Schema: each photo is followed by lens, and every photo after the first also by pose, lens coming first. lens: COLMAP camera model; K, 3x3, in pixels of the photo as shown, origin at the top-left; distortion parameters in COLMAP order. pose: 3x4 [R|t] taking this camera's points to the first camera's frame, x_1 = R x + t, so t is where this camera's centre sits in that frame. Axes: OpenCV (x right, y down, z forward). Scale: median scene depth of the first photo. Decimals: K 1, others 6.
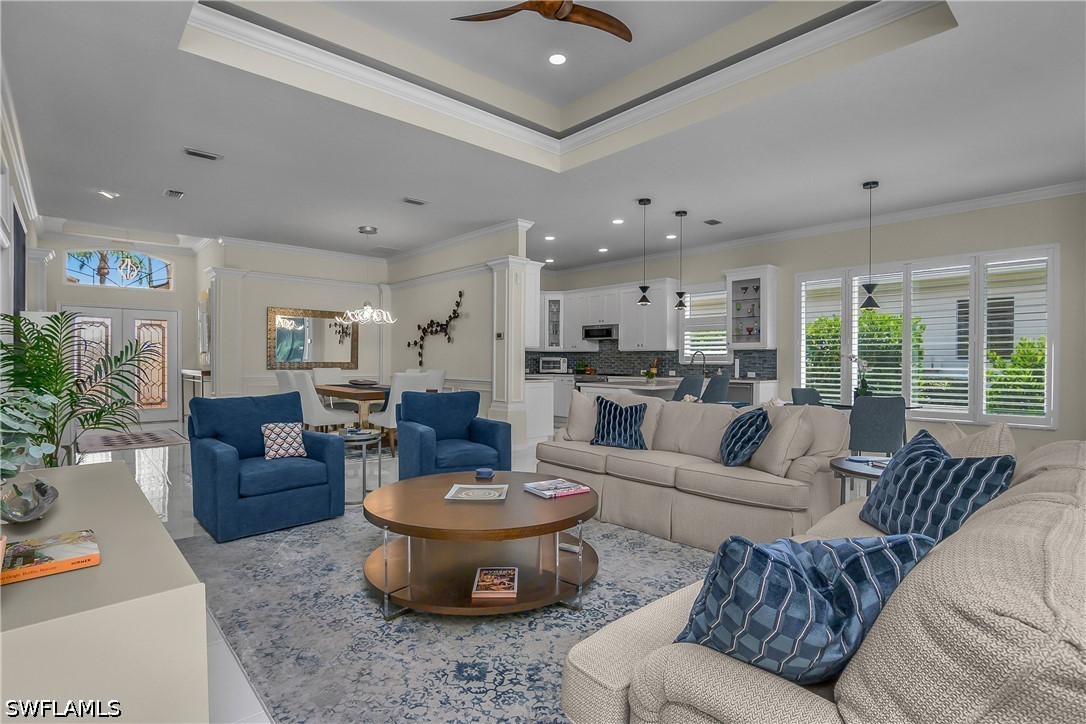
lens RADIAL K [[538.7, 0, 531.3], [0, 538.7, 364.4], [0, 0, 1]] dist [-0.020253, 0.001601]
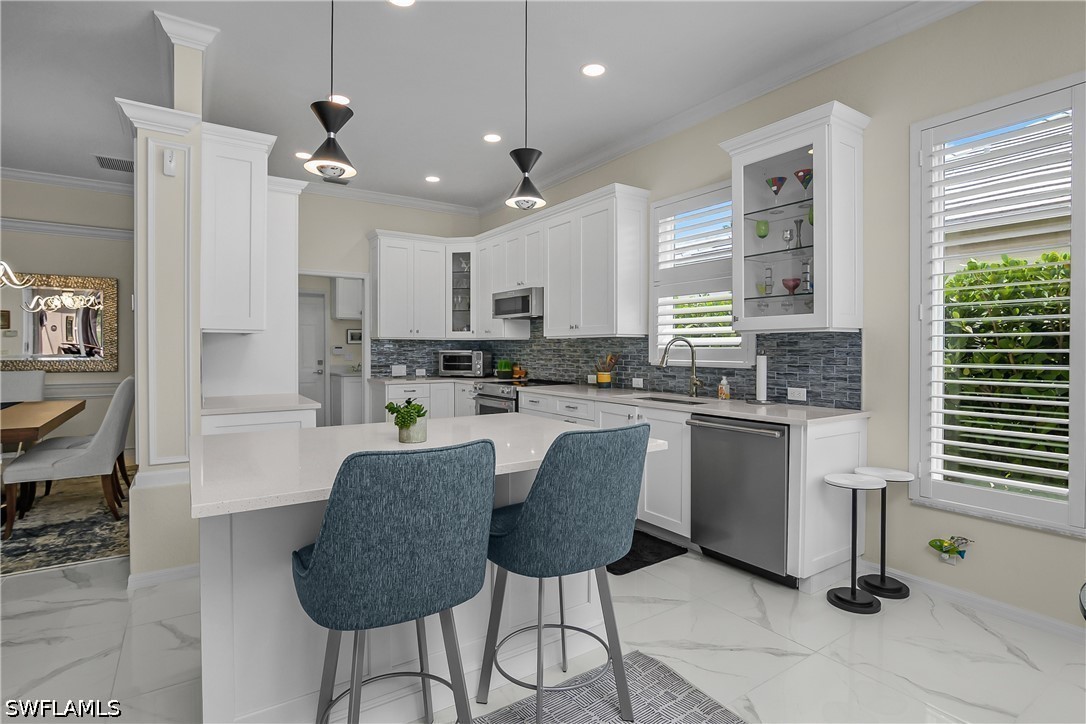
lens RADIAL K [[538.7, 0, 533.4], [0, 538.7, 351.7], [0, 0, 1]] dist [-0.020253, 0.001601]
pose [[0.989140, -0.001975, -0.146965, 0.245477], [0.001580, 0.999995, -0.002800, -0.011289], [0.146970, 0.002538, 0.989138, 0.511725]]
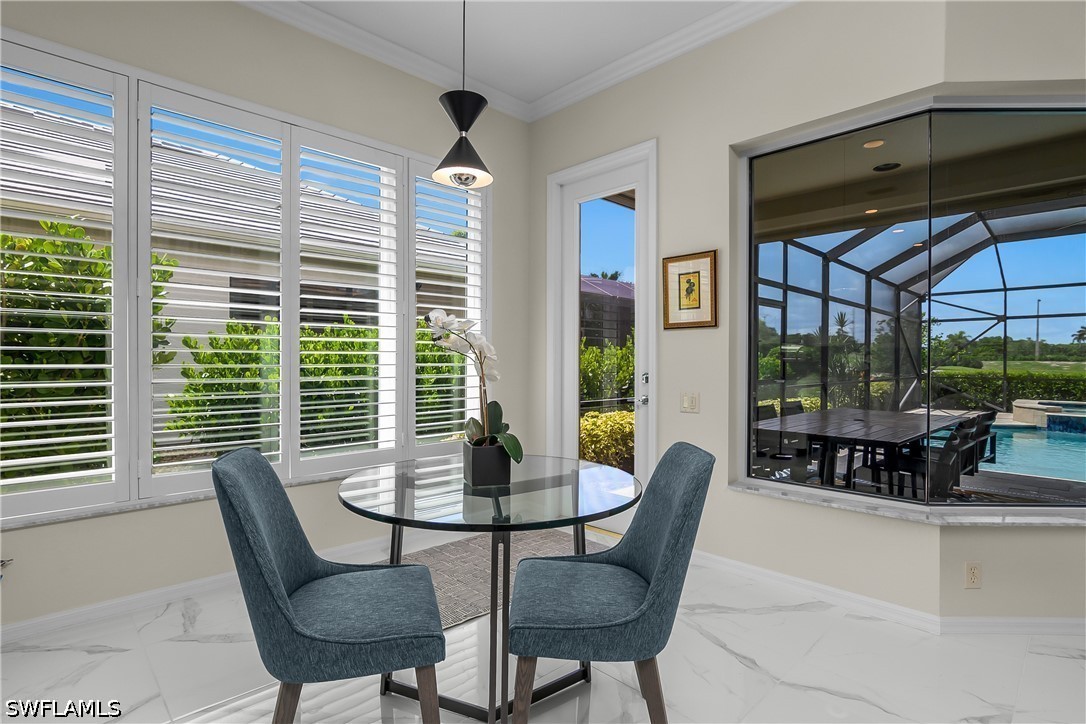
lens RADIAL K [[538.7, 0, 544.6], [0, 538.7, 362.3], [0, 0, 1]] dist [-0.020253, 0.001601]
pose [[-0.047309, -0.007452, 0.998853, 0.193939], [0.003761, 0.999964, 0.007639, 0.001789], [-0.998873, 0.004118, -0.047279, 0.602567]]
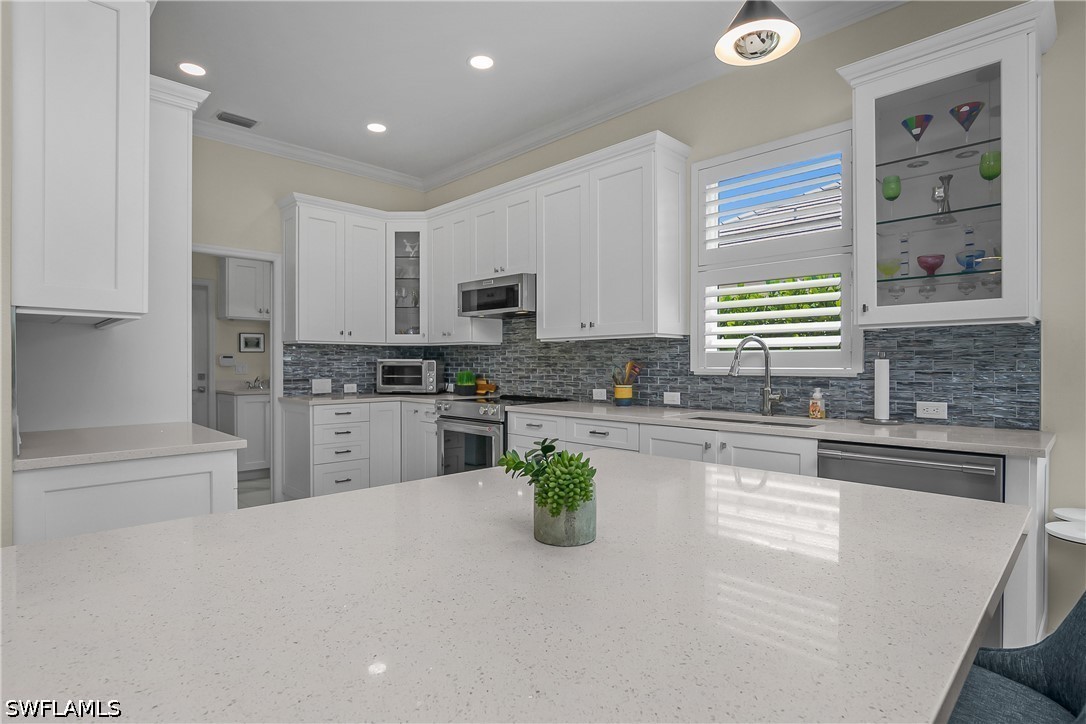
lens RADIAL K [[562.4, 0, 533.7], [0, 562.4, 364.7], [0, 0, 1]] dist [-0.022913, -0.000054]
pose [[0.999109, -0.004778, 0.041939, 0.152361], [0.005016, 0.999972, -0.005572, -0.005755], [-0.041911, 0.005777, 0.999105, 0.625236]]
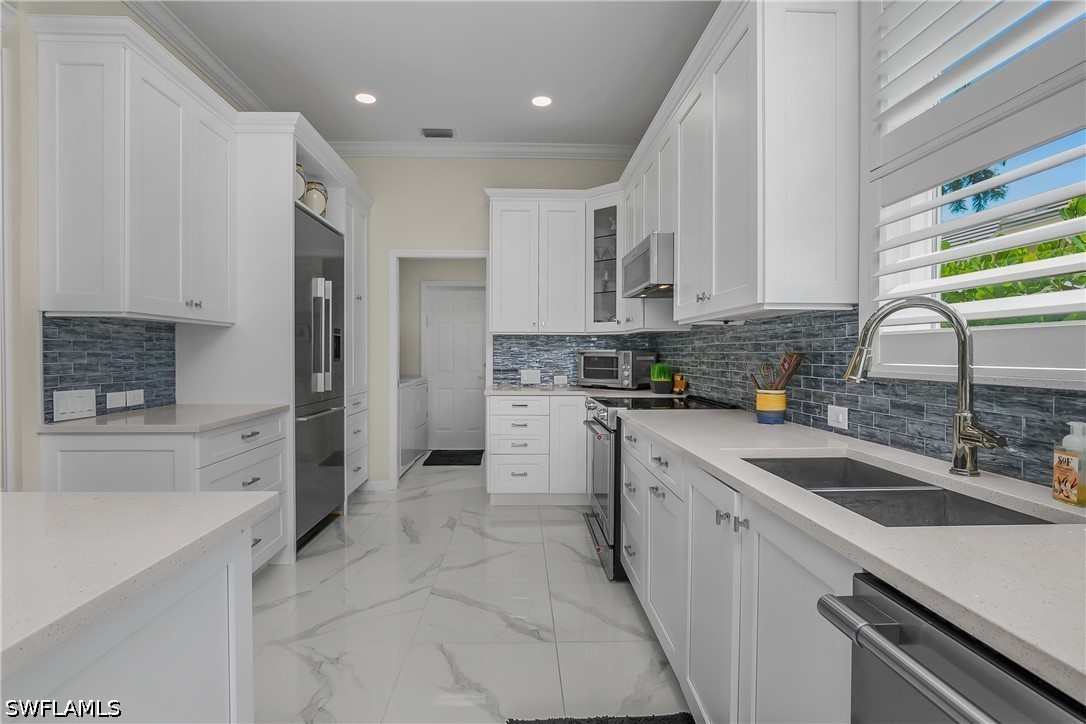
lens RADIAL K [[538.7, 0, 535.8], [0, 538.7, 363.5], [0, 0, 1]] dist [-0.020253, 0.001601]
pose [[0.770158, 0.008510, -0.637796, 0.311859], [-0.004100, 0.999956, 0.008392, -0.006454], [0.637840, -0.003848, 0.770160, 0.777557]]
